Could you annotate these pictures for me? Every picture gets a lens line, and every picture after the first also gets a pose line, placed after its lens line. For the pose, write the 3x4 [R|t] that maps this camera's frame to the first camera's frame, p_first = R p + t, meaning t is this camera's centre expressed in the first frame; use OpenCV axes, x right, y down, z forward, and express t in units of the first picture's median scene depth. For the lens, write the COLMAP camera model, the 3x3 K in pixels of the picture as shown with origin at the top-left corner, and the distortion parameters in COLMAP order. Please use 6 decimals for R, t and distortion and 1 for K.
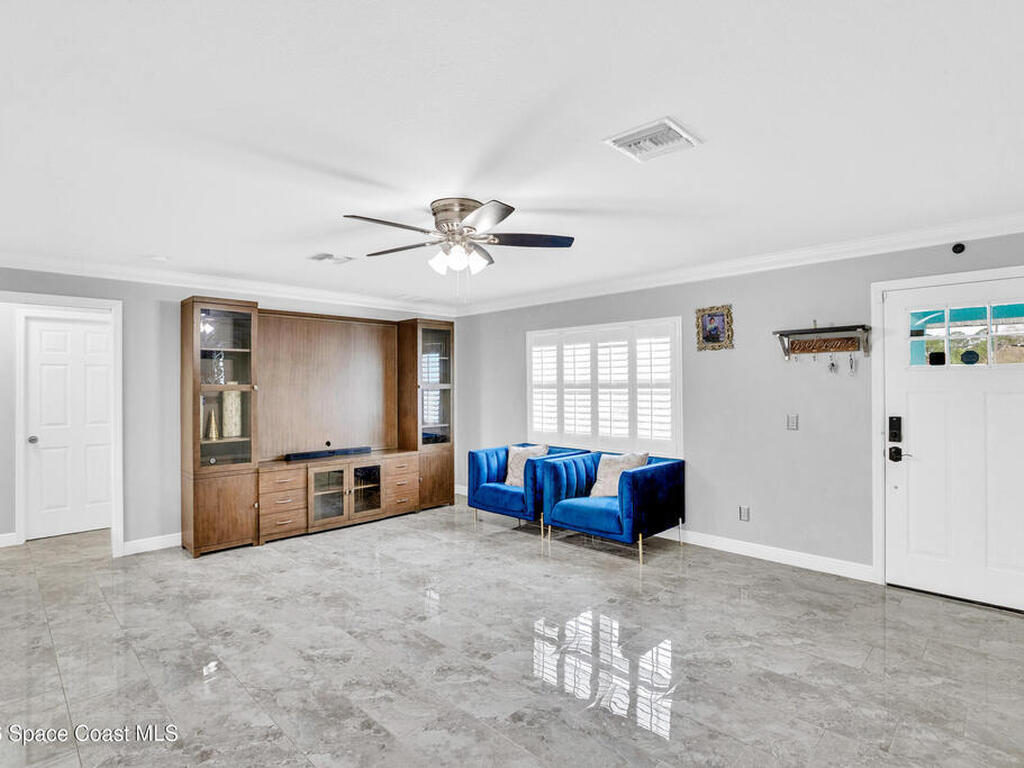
lens RADIAL K [[518.0, 0, 512.0], [0, 518.0, 384.0], [0, 0, 1]] dist [-0.036114, 0.011931]
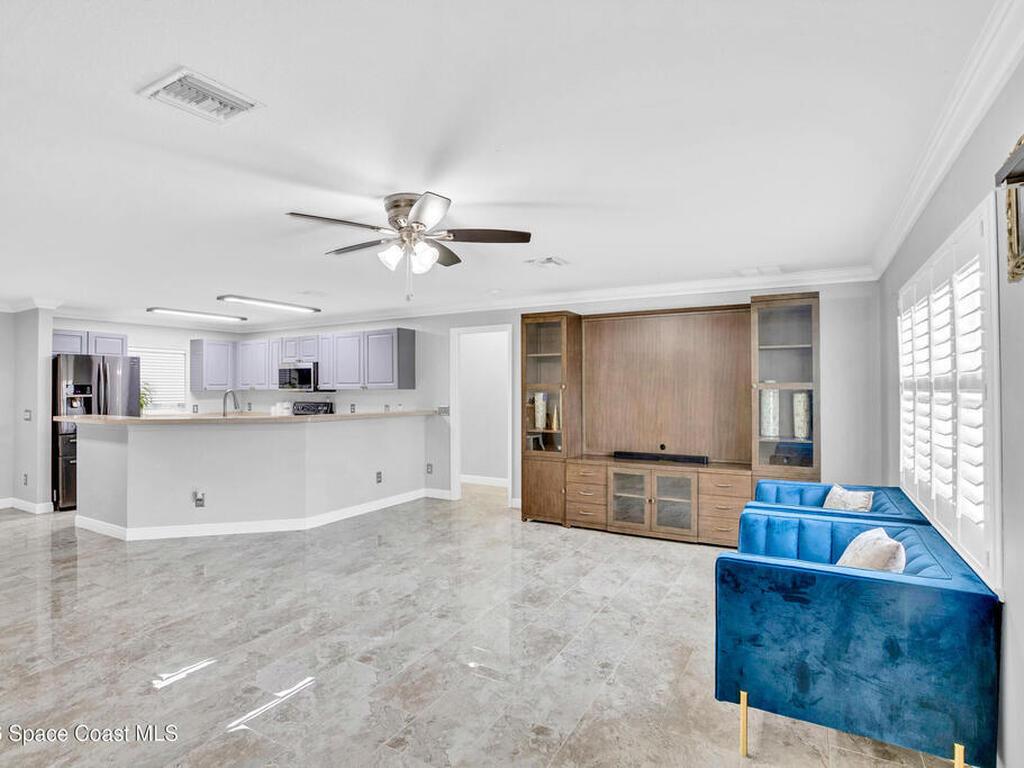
lens RADIAL K [[518.0, 0, 512.0], [0, 518.0, 384.0], [0, 0, 1]] dist [-0.036114, 0.011931]
pose [[0.284855, -0.000541, -0.958571, 0.598222], [0.004061, 0.999992, 0.000643, -0.000461], [0.958562, -0.004075, 0.284855, 0.605735]]
